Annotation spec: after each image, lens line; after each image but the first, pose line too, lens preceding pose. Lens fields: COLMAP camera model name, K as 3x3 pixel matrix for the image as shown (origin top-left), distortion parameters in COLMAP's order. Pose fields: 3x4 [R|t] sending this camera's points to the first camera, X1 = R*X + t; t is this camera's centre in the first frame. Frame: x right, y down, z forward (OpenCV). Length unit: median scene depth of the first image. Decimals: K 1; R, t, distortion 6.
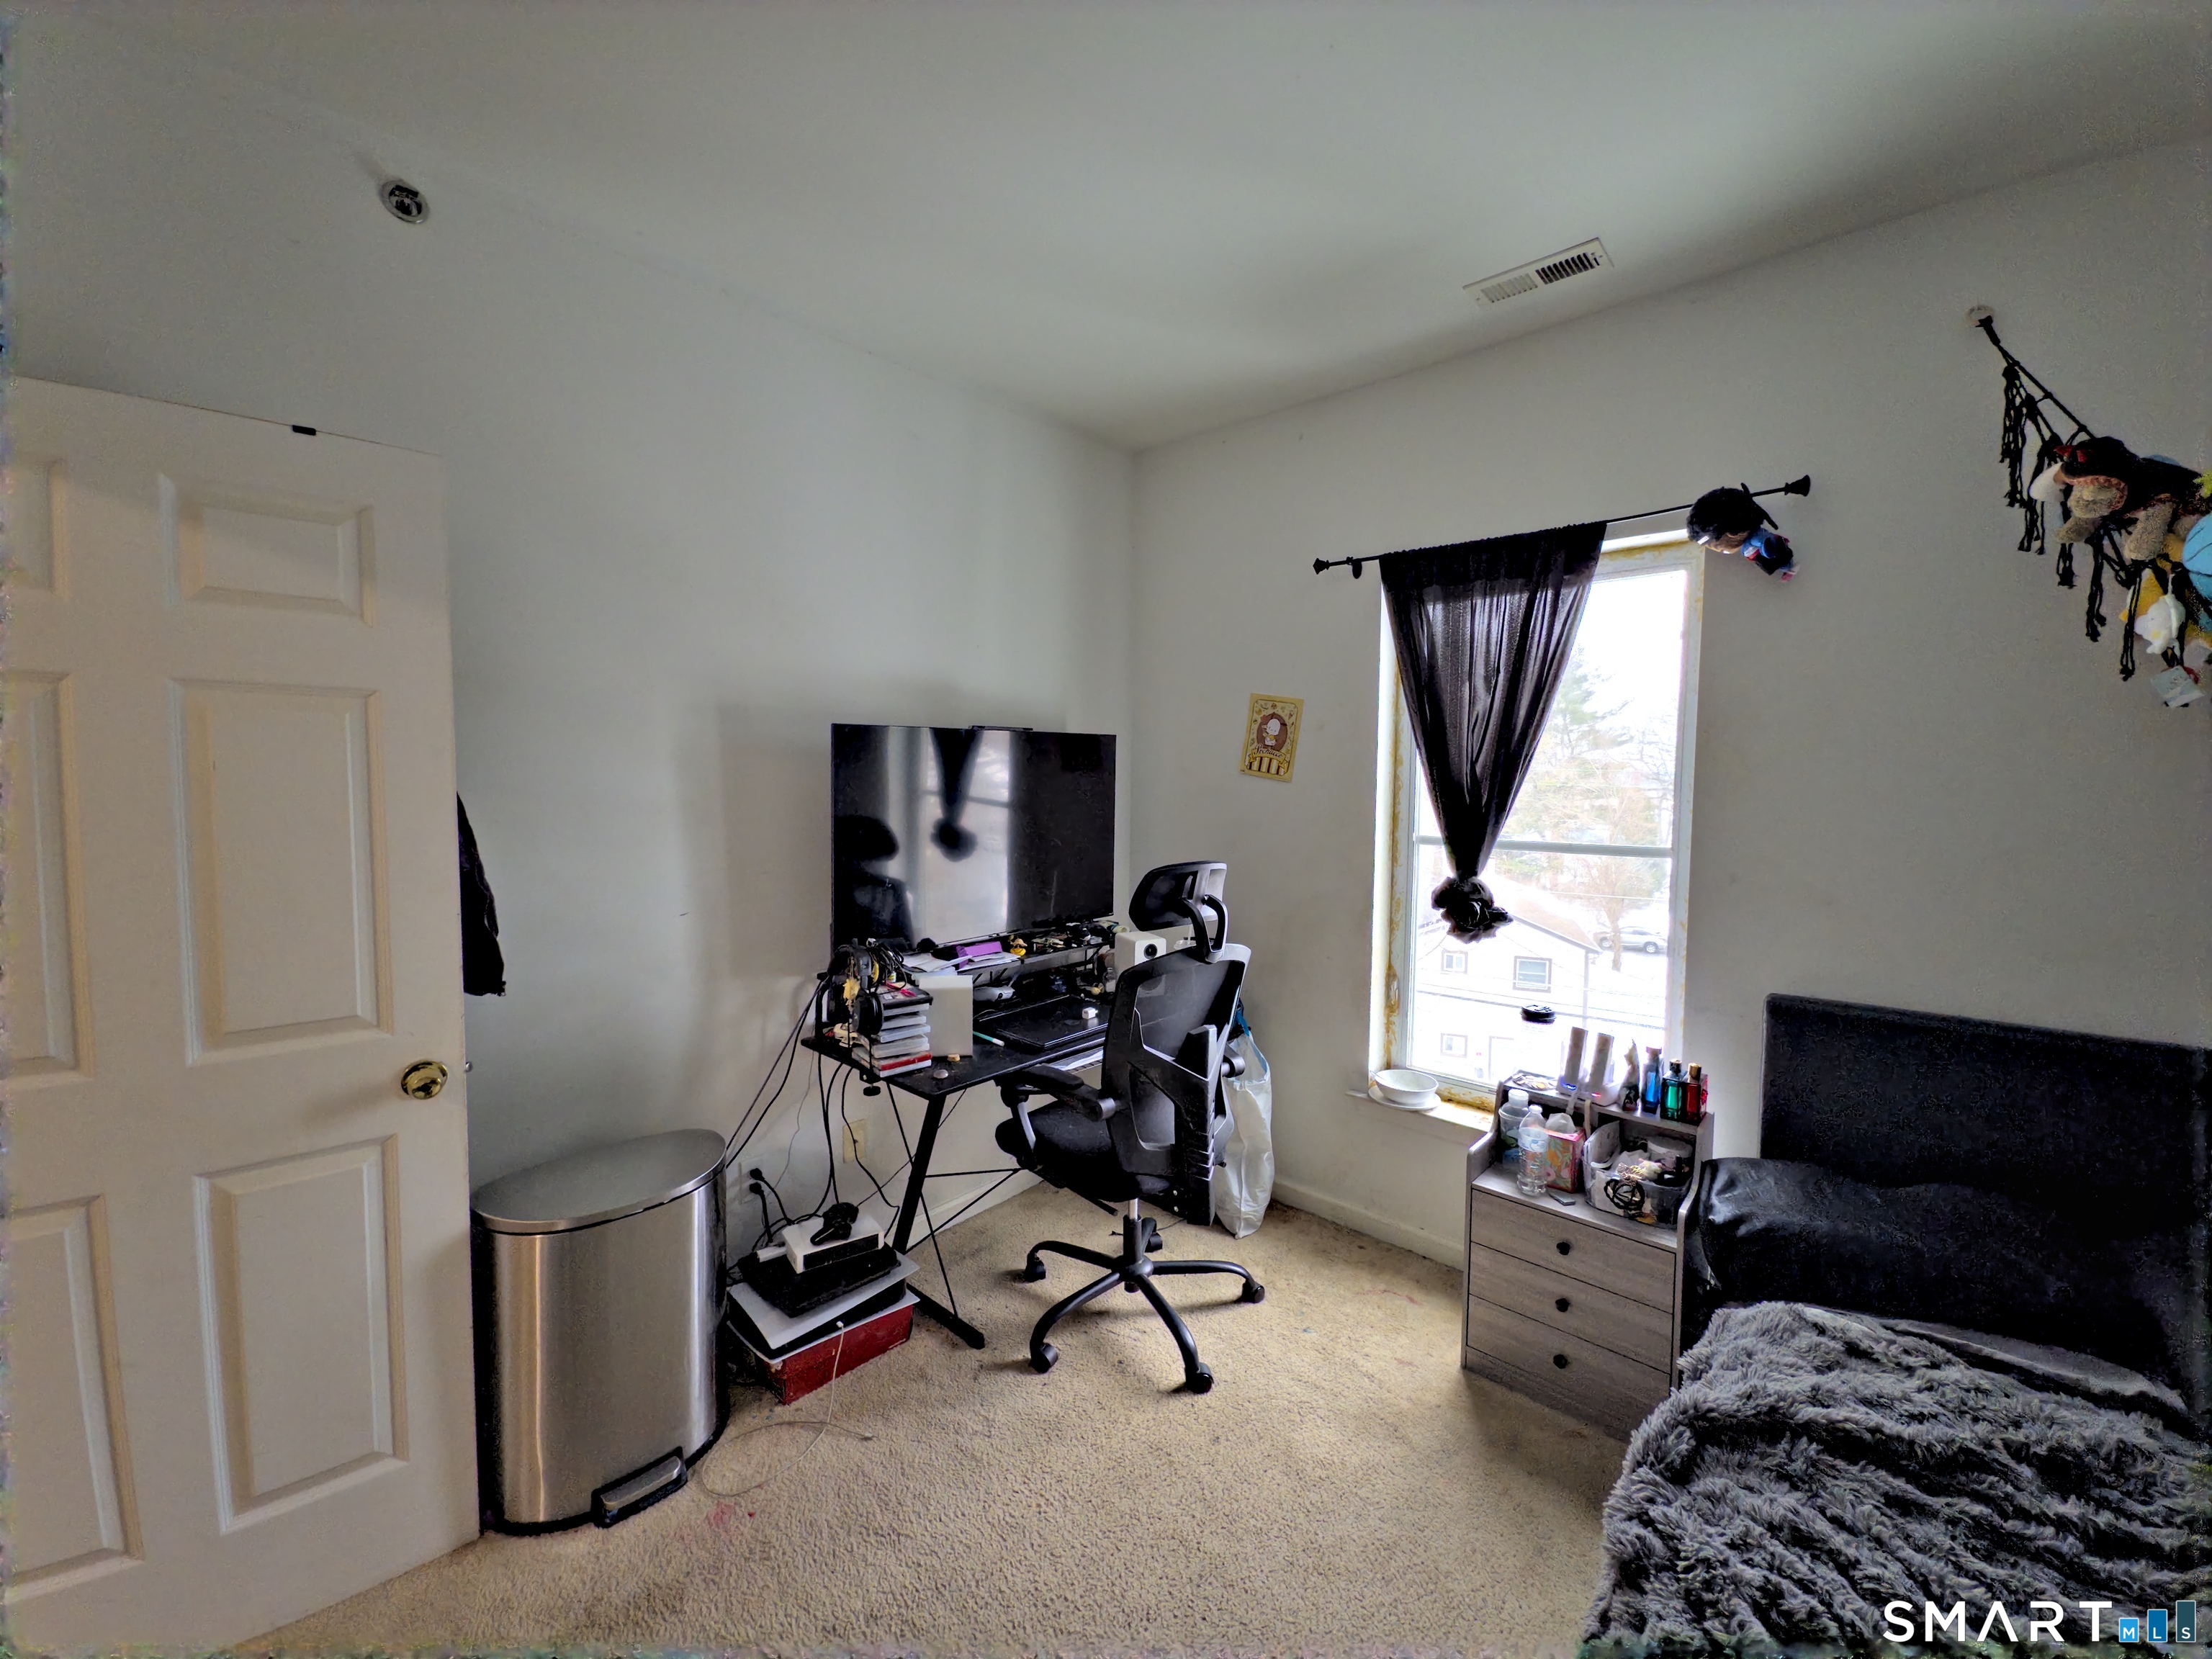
lens RADIAL K [[869.3, 0, 1121.0], [0, 869.3, 827.9], [0, 0, 1]] dist [-0.004683, 0.001246]
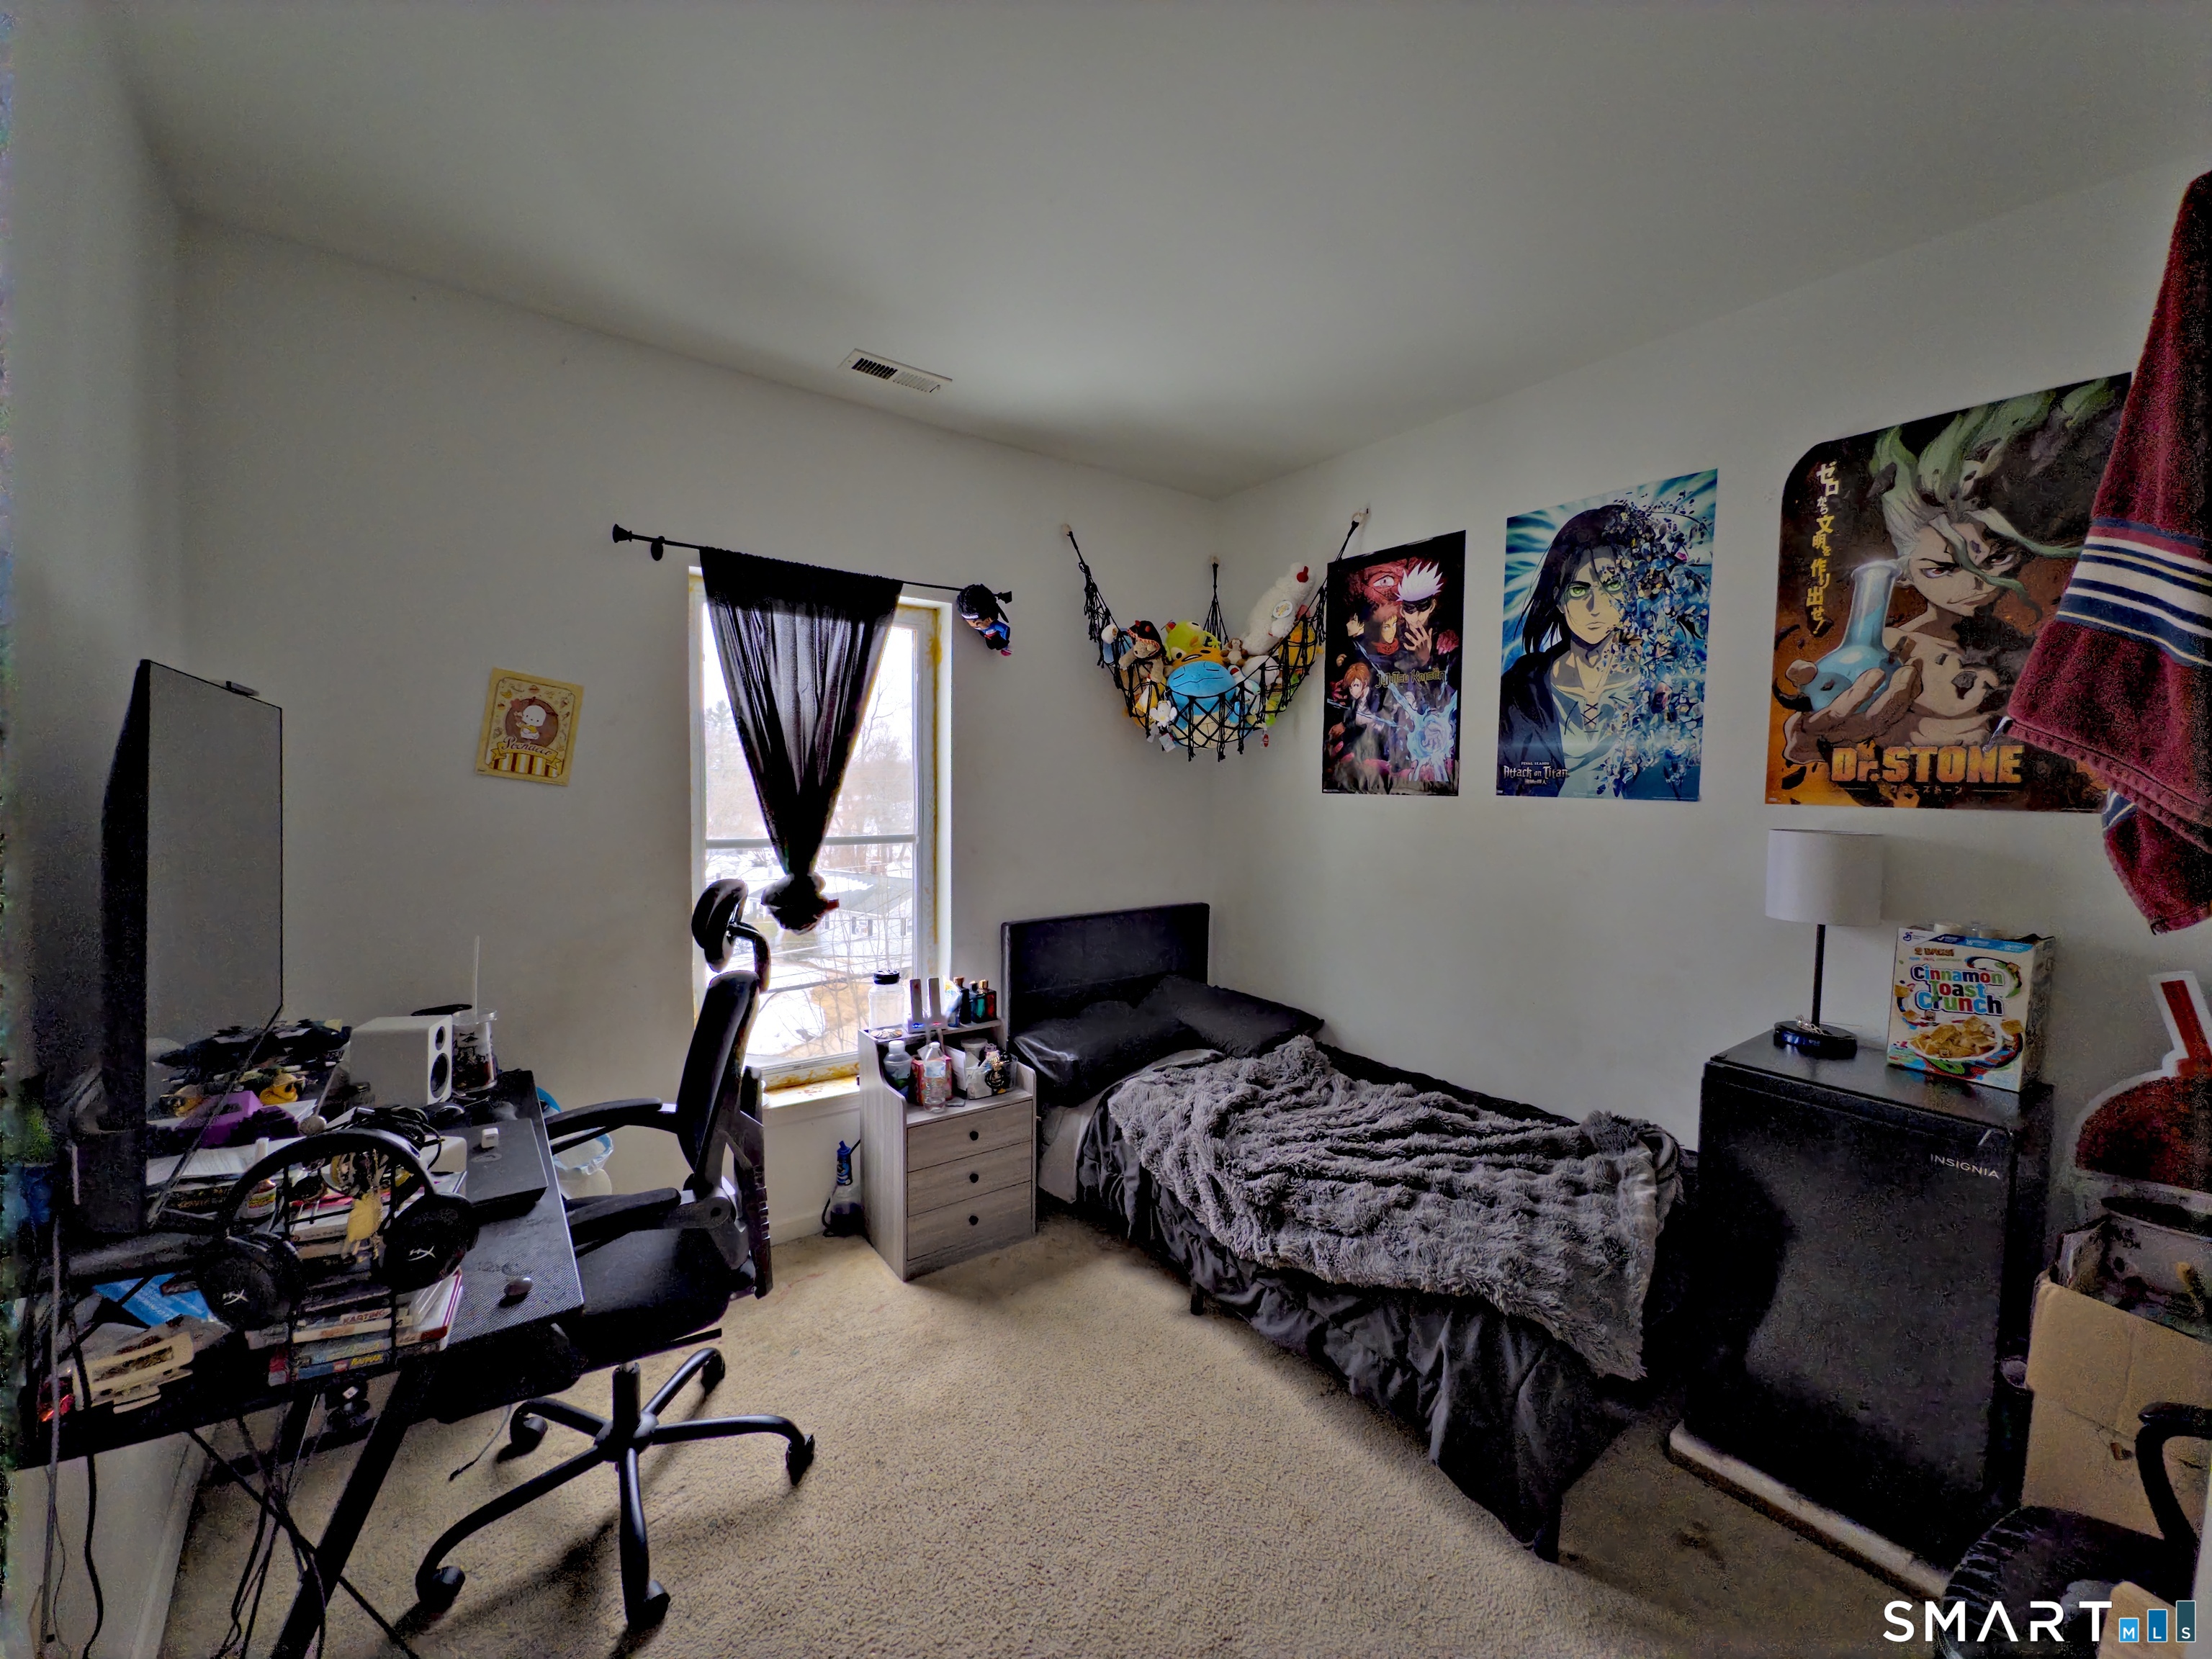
lens RADIAL K [[869.3, 0, 1120.2], [0, 869.3, 825.4], [0, 0, 1]] dist [-0.004683, 0.001246]
pose [[0.206276, -0.055687, 0.976908, -0.605796], [0.043661, 0.997909, 0.047664, -0.039256], [-0.977519, 0.032821, 0.208276, 0.405178]]
